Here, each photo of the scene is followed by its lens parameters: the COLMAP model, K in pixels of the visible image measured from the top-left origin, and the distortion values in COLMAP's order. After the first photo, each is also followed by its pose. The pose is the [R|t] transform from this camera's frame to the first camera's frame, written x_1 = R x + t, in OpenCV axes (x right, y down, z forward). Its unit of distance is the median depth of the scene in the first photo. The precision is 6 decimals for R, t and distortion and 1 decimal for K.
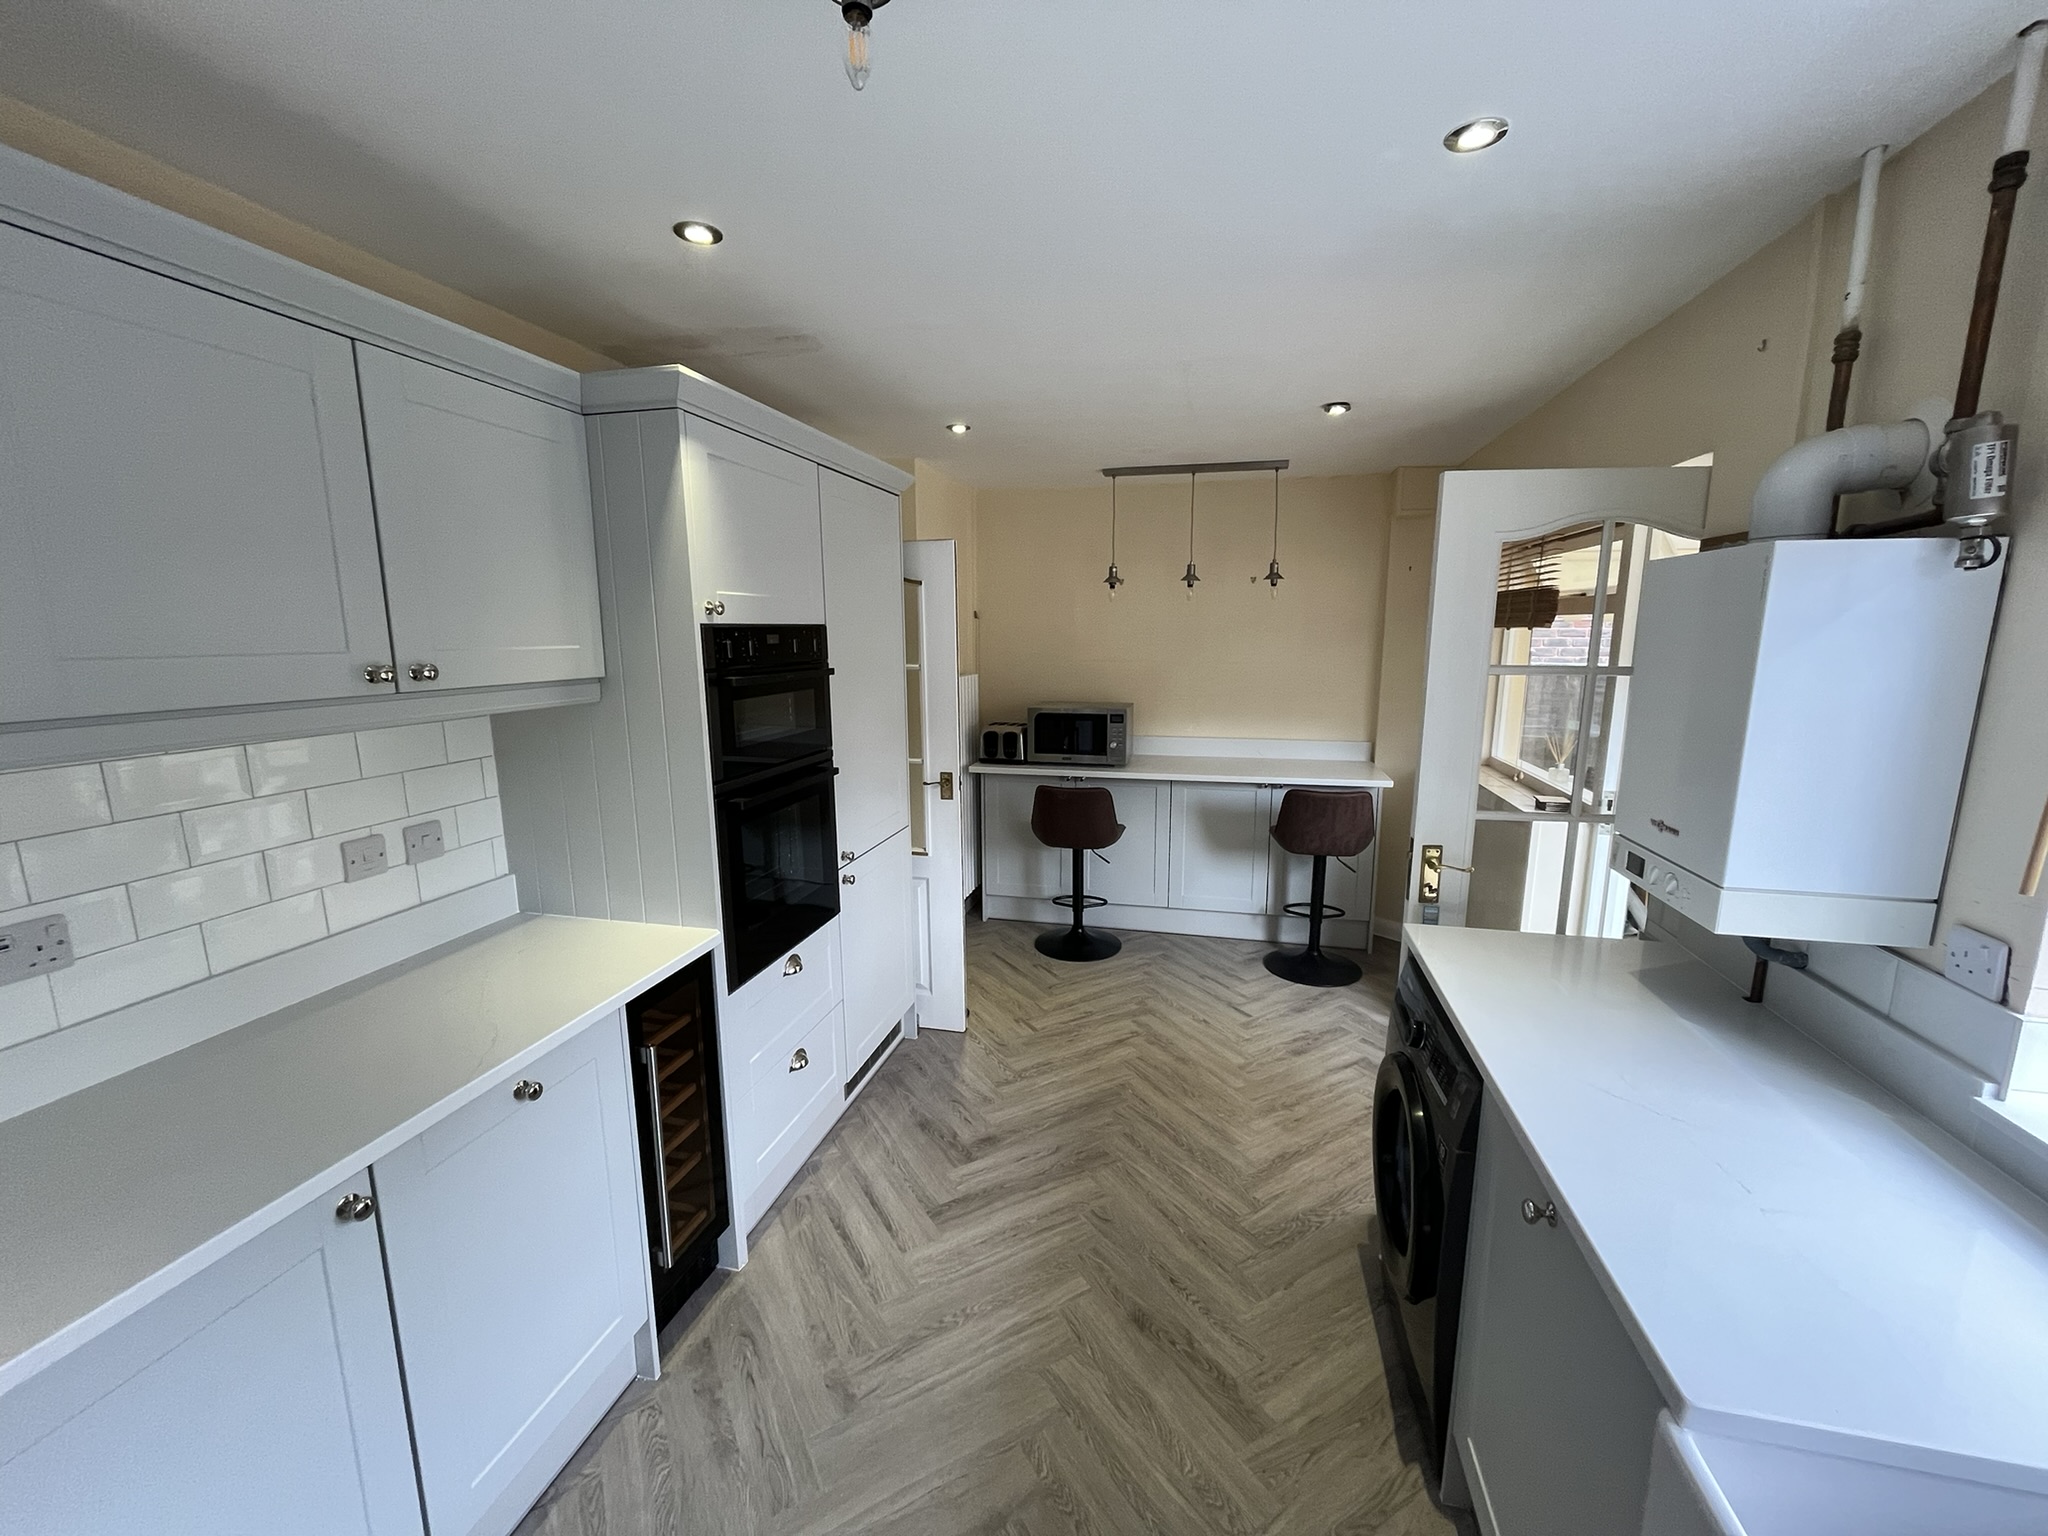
lens RADIAL K [[822.5, 0, 1029.9], [0, 822.5, 770.5], [0, 0, 1]] dist [-0.004248, 0.000097]
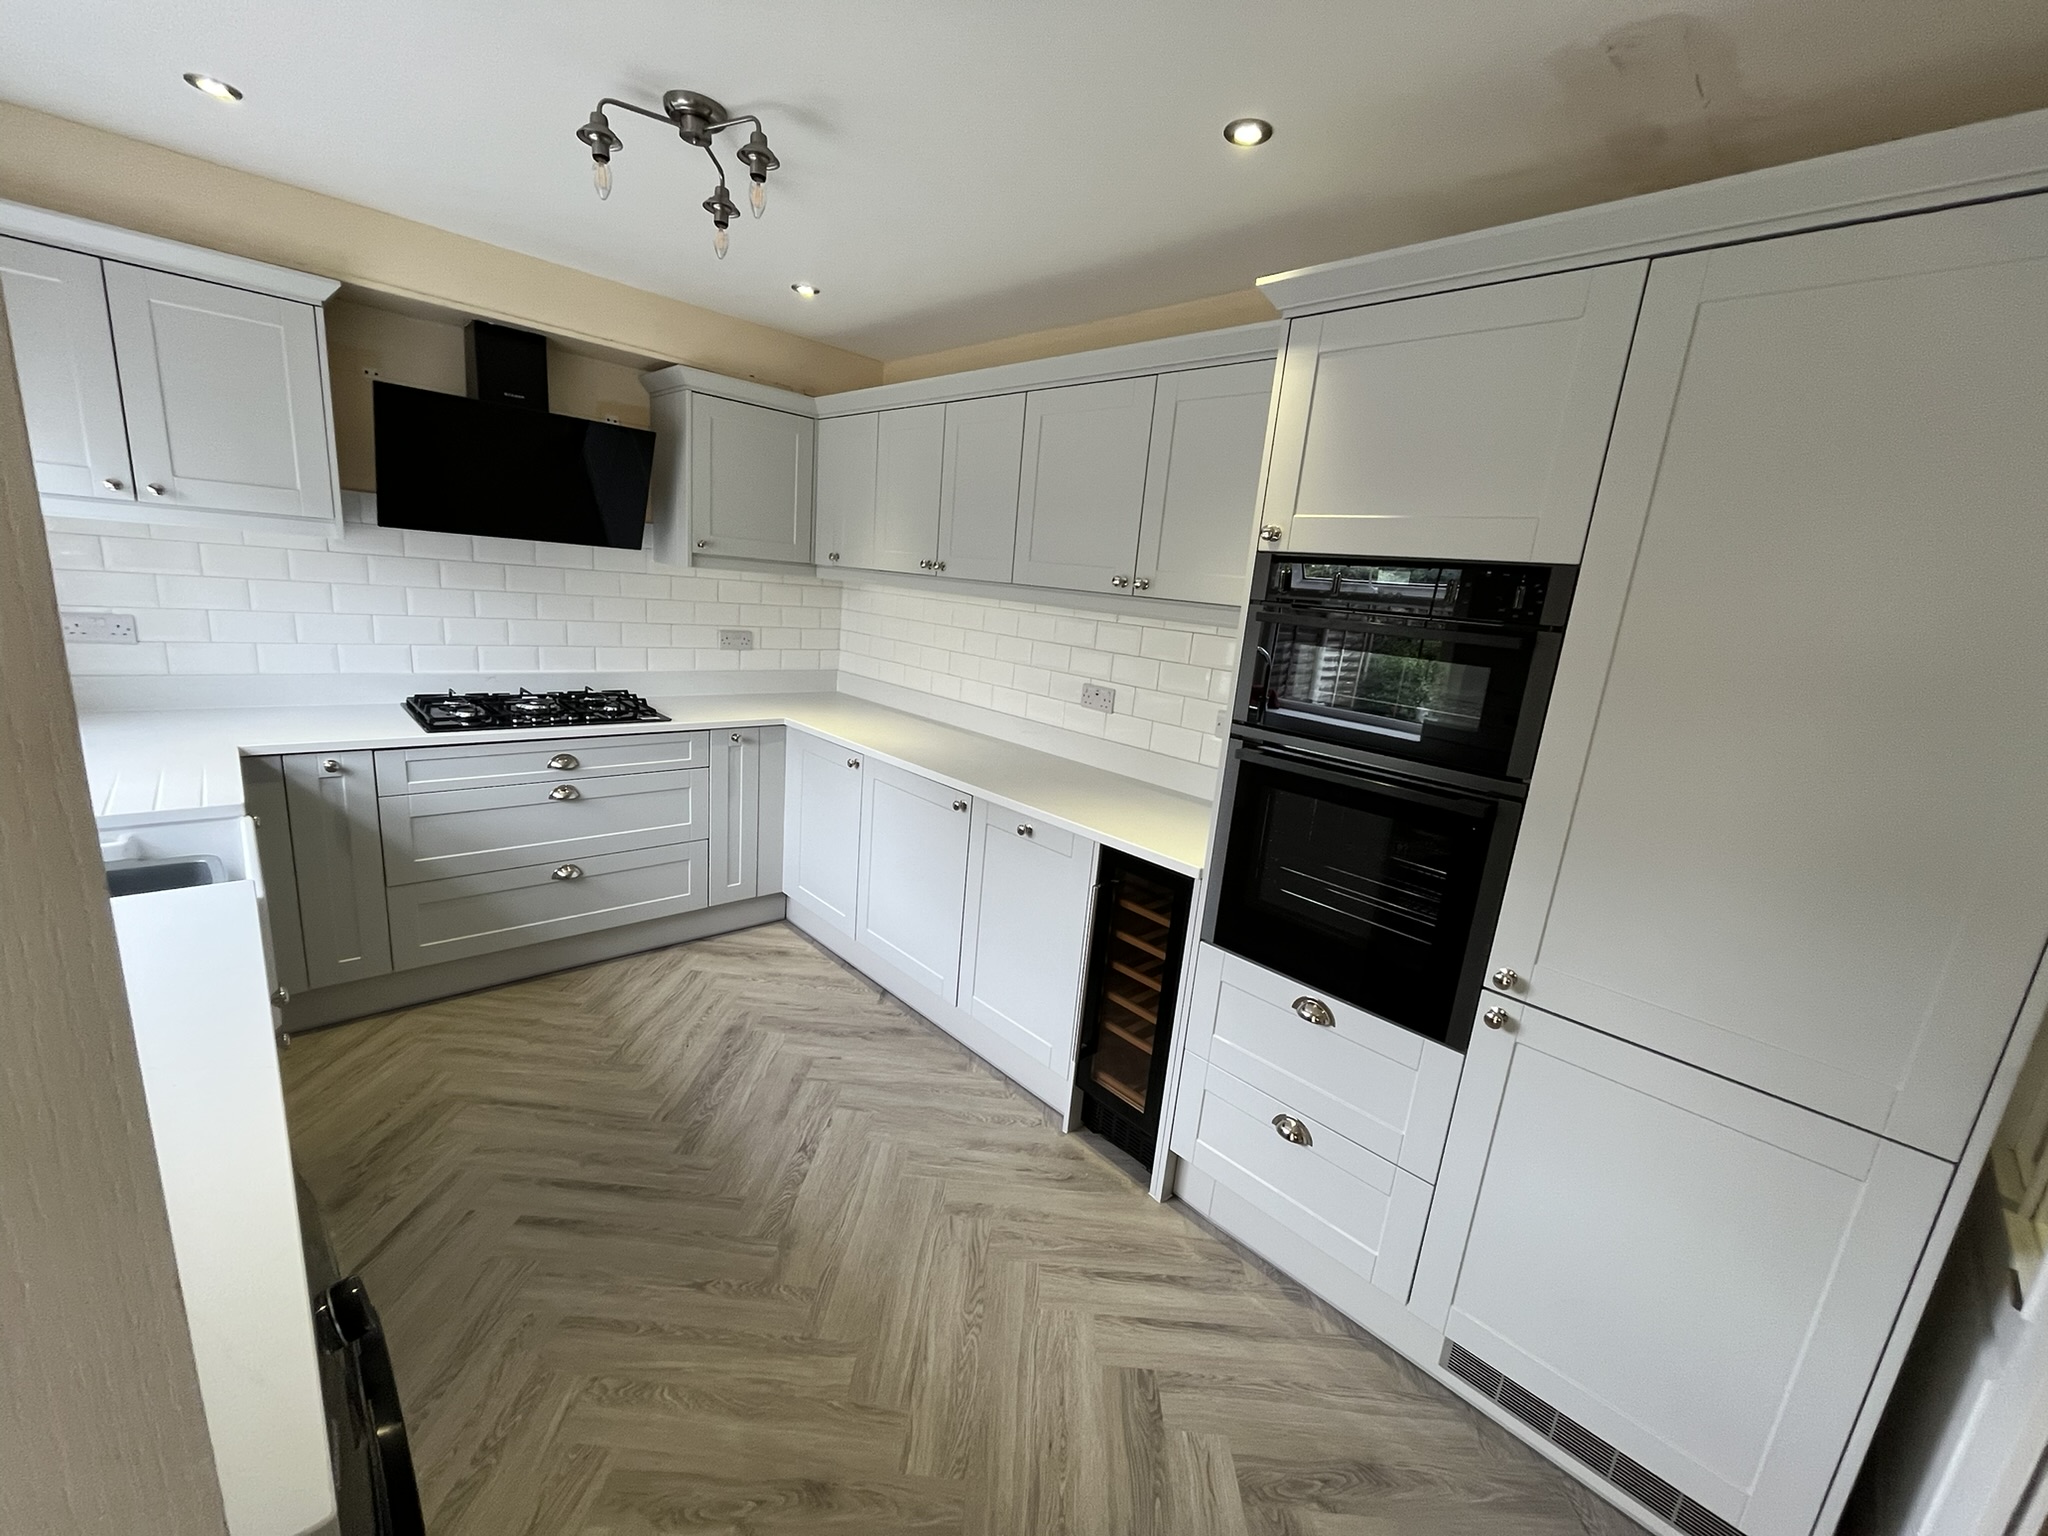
lens RADIAL K [[822.5, 0, 1032.9], [0, 822.5, 773.8], [0, 0, 1]] dist [-0.004248, 0.000097]
pose [[-0.539628, 0.145890, -0.829167, 0.534336], [-0.229313, 0.922165, 0.311492, -0.169594], [0.810072, 0.358228, -0.464172, 1.264053]]
